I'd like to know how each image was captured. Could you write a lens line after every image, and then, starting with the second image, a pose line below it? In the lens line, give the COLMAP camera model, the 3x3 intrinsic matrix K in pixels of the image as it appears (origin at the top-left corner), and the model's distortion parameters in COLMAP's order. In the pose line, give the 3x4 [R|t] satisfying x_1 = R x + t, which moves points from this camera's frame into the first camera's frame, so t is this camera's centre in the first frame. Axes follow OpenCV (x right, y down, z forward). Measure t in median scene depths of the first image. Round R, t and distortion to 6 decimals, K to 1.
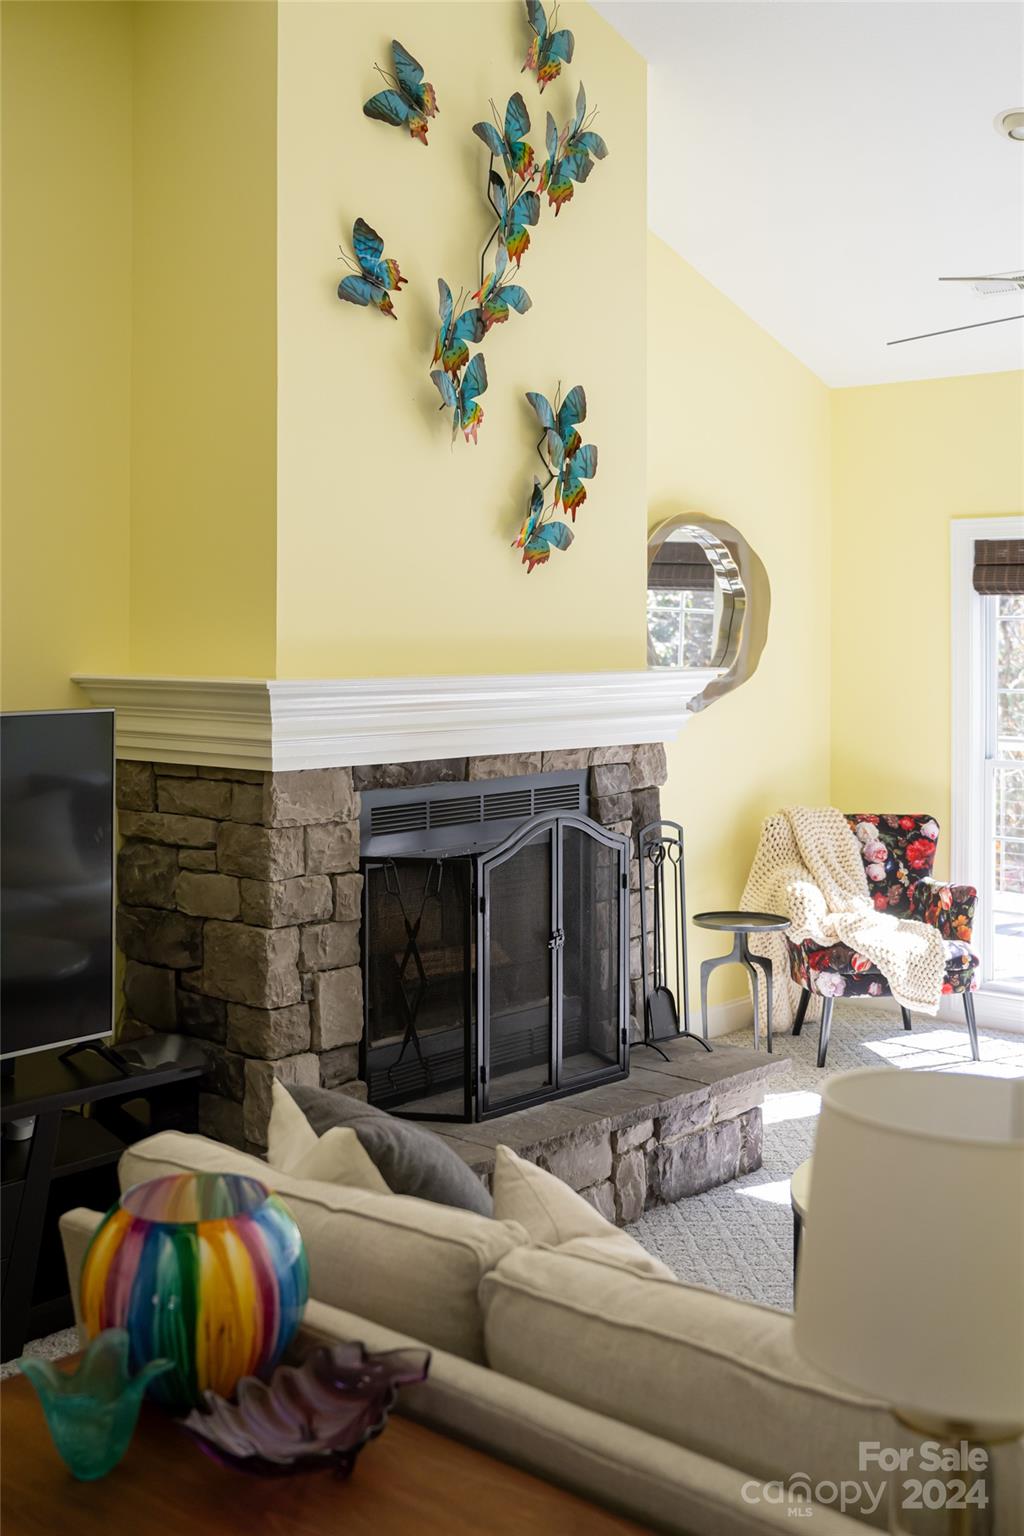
lens RADIAL K [[1696.7, 0, 450.7], [0, 1696.7, 623.1], [0, 0, 1]] dist [0.003290, 0.000000]
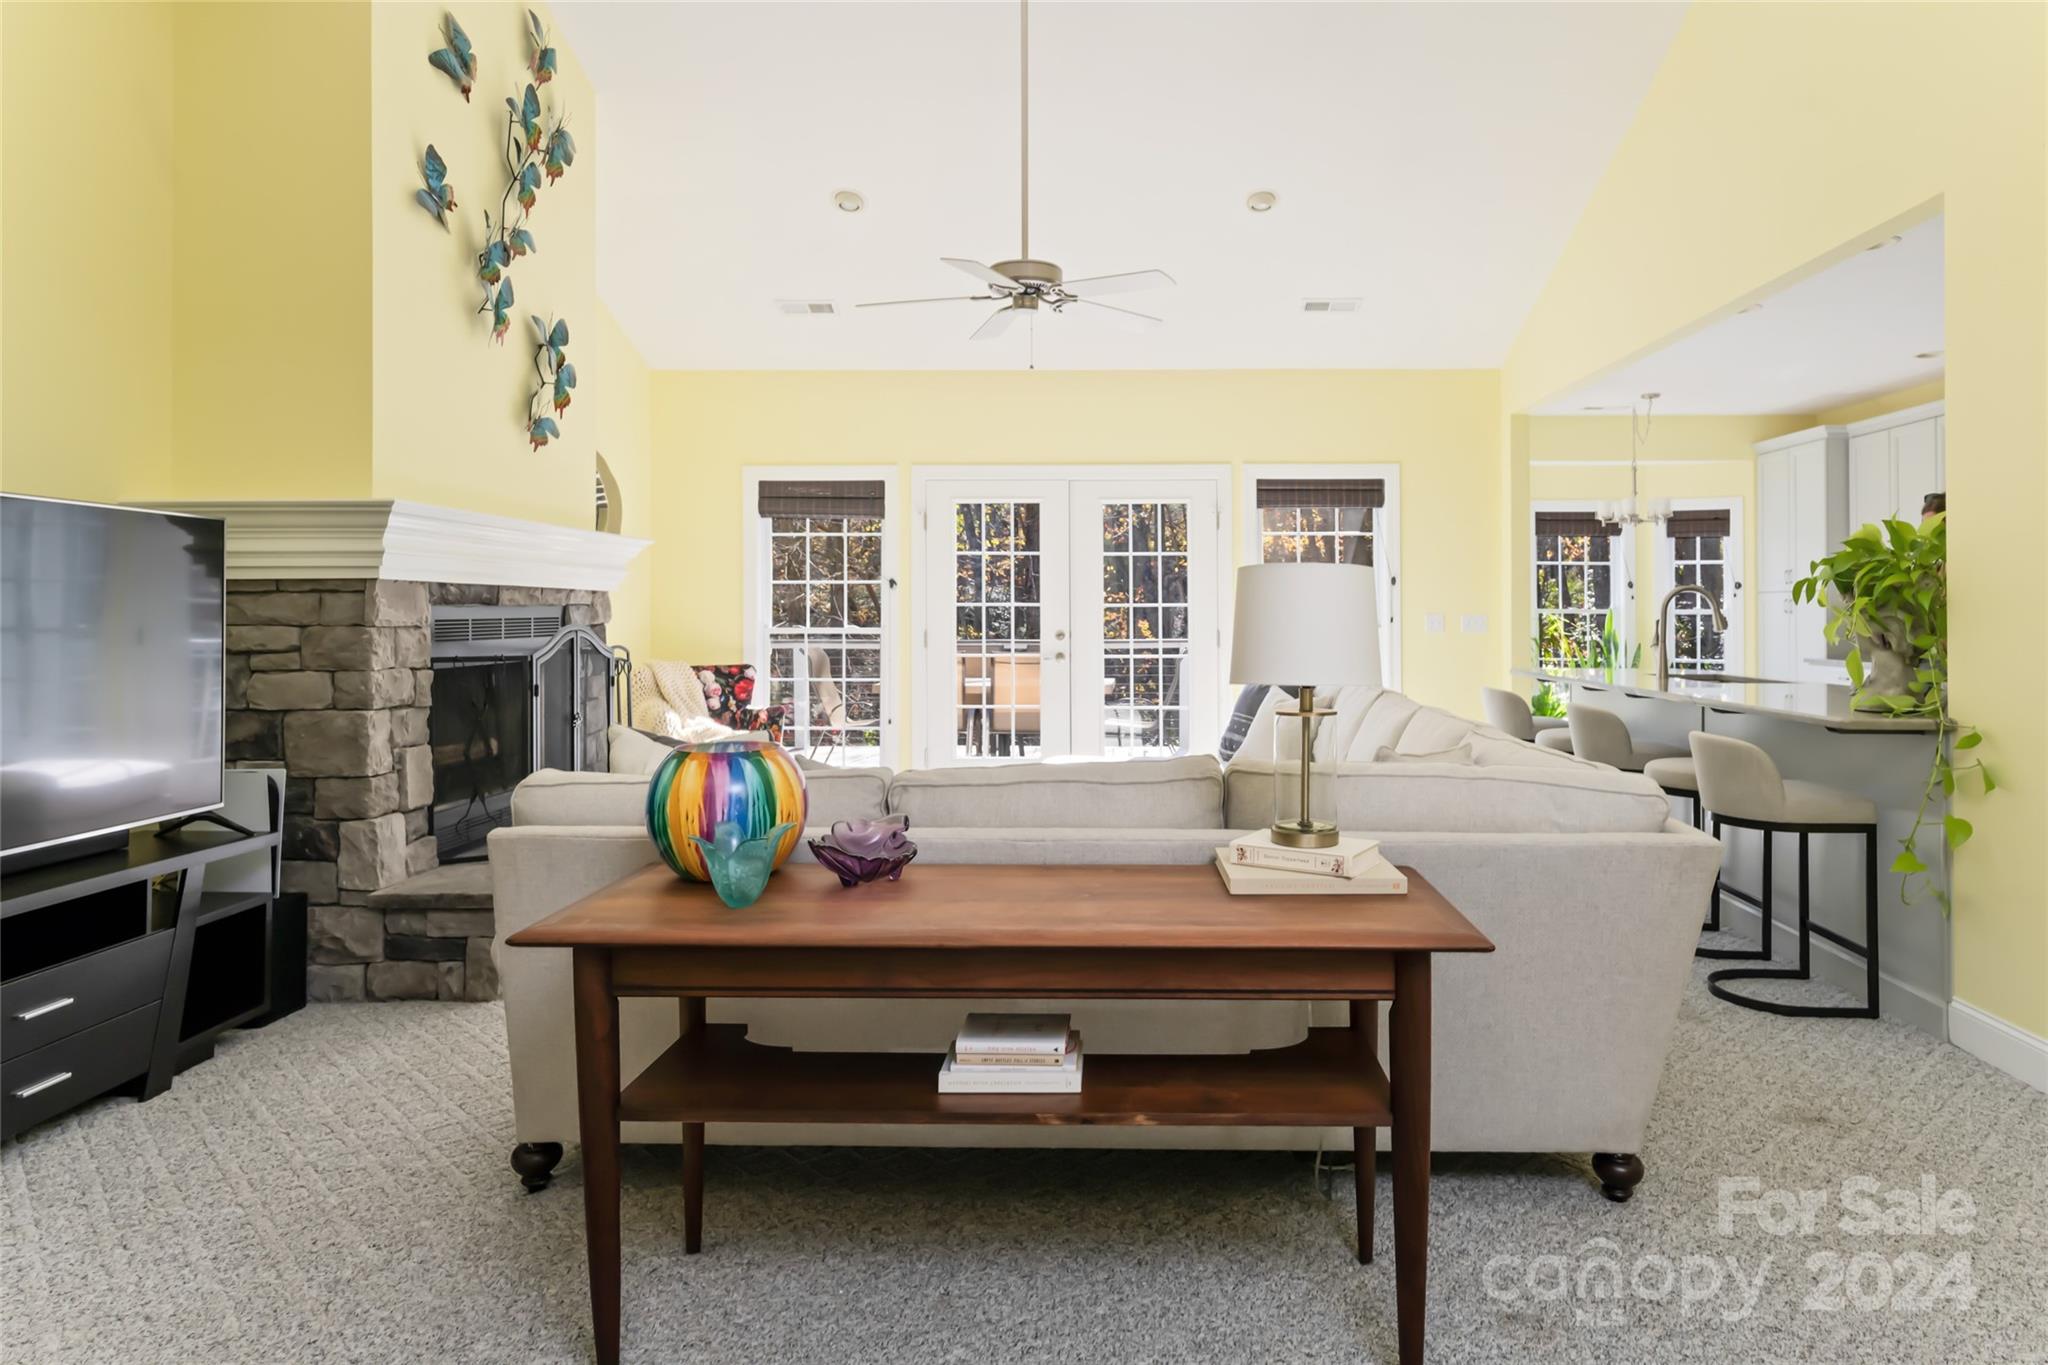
lens RADIAL K [[1208.0, 0, 1086.5], [0, 1208.0, 614.9], [0, 0, 1]] dist [0.001287, 0.000648]
pose [[0.745284, 0.001061, 0.666747, -0.270197], [-0.001415, 0.999999, -0.000009, 0.100299], [-0.666746, -0.000936, 0.745284, 0.015390]]
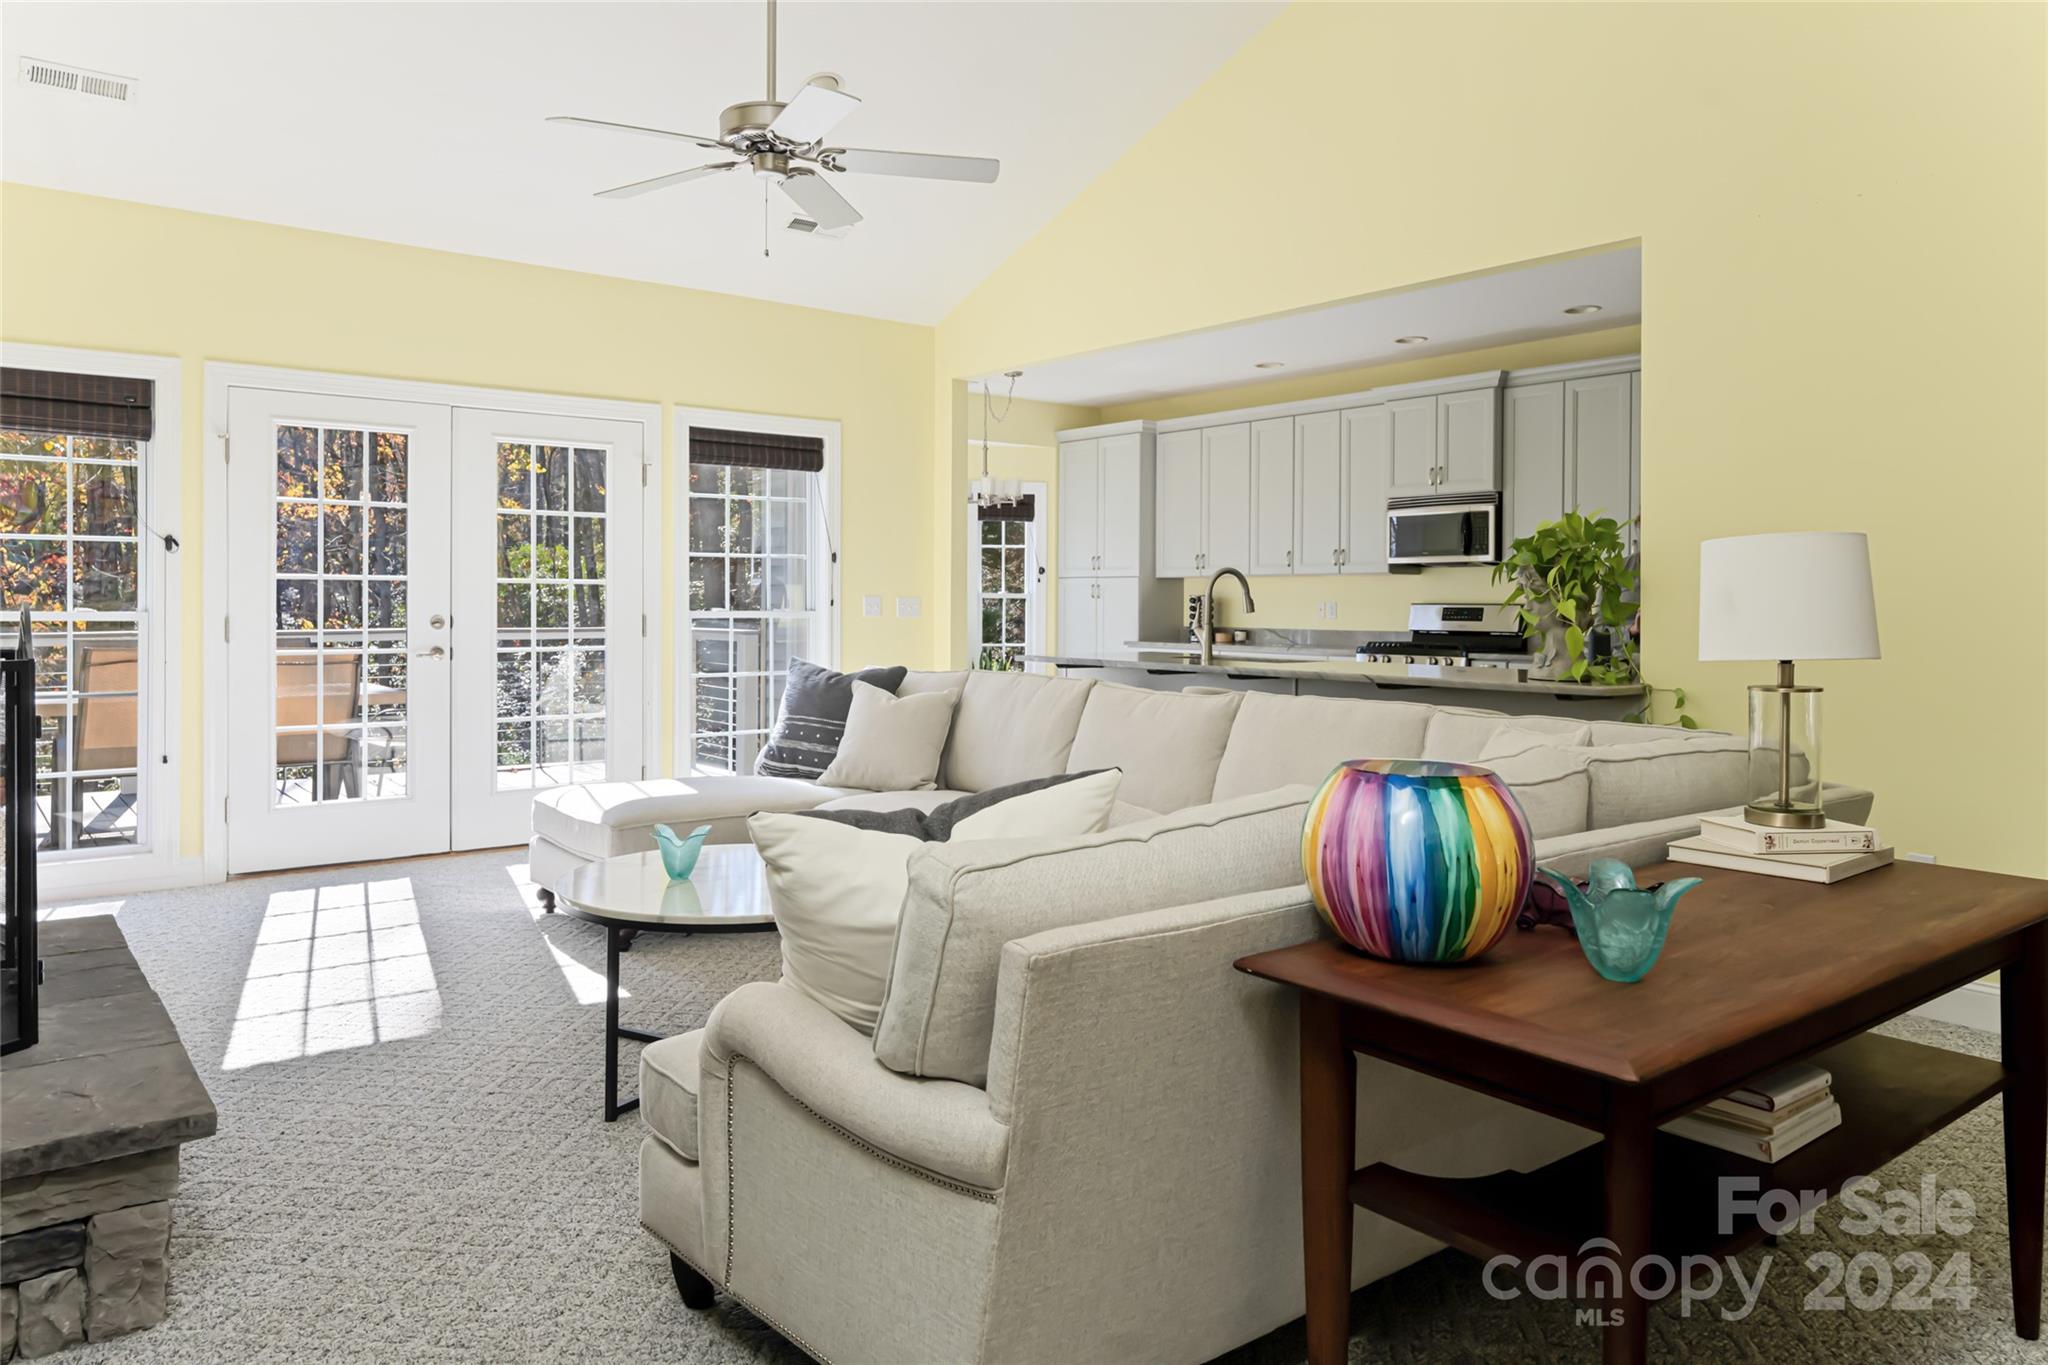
lens RADIAL K [[1399.9, 0, 973.6], [0, 1399.9, 613.4], [0, 0, 1]] dist [-0.003396, -0.002059]
pose [[0.157350, -0.004997, 0.987530, -0.448167], [-0.005382, 0.999968, 0.005917, 0.107836], [-0.987528, -0.006246, 0.157318, 0.500884]]
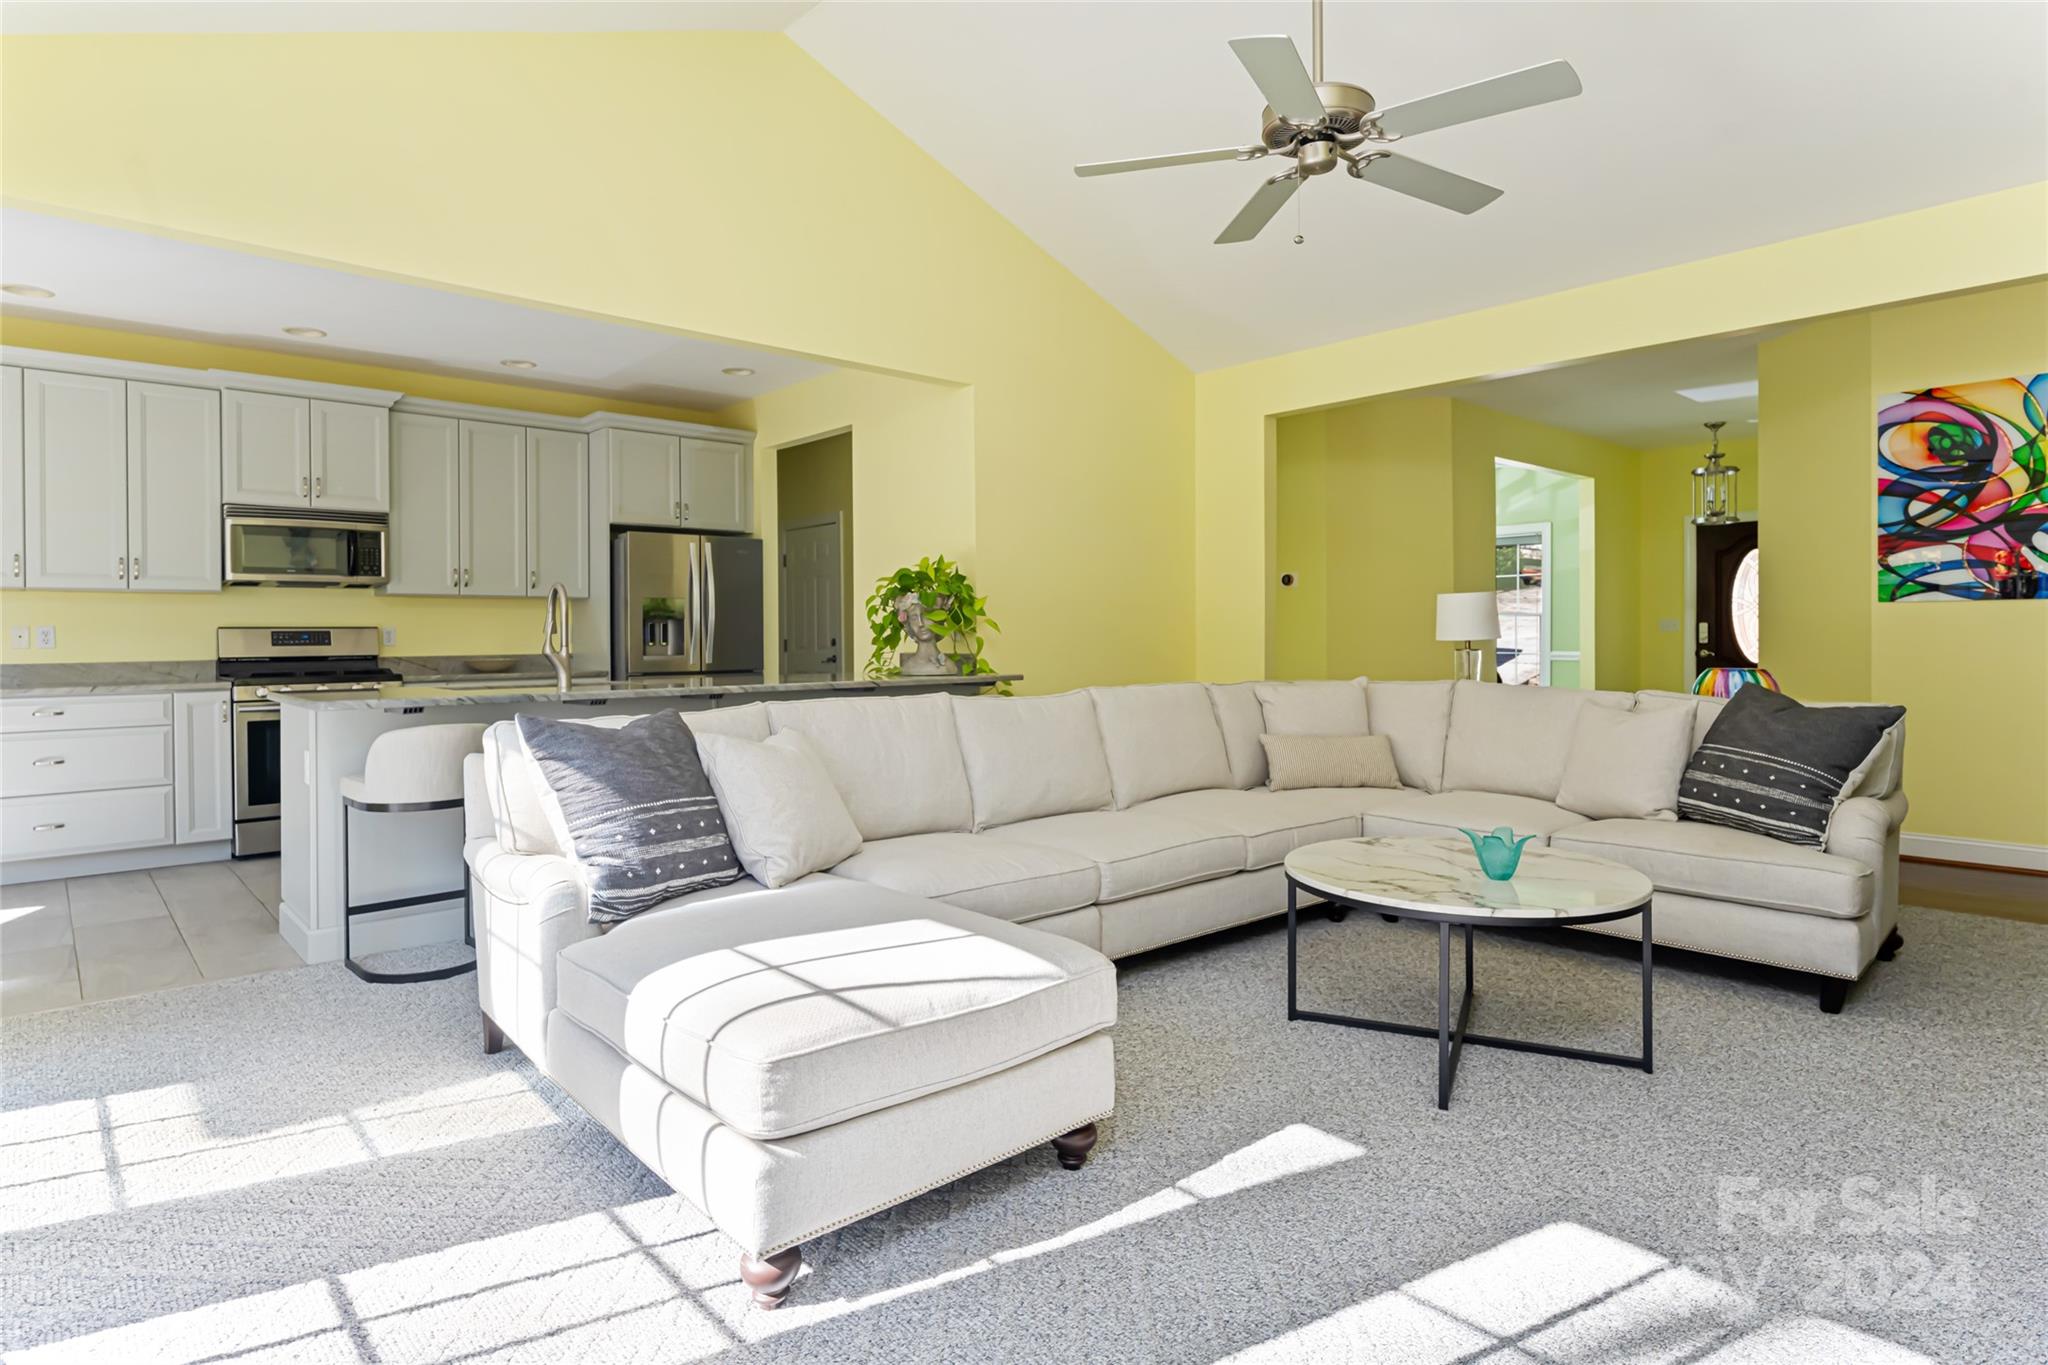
lens RADIAL K [[1071.8, 0, 1031.7], [0, 1071.8, 636.3], [0, 0, 1]] dist [0.000967, 0.000679]
pose [[-0.998164, 0.008833, 0.059929, 0.441013], [0.009057, 0.999953, 0.003463, 0.116649], [-0.059895, 0.003999, -0.998197, 1.343216]]
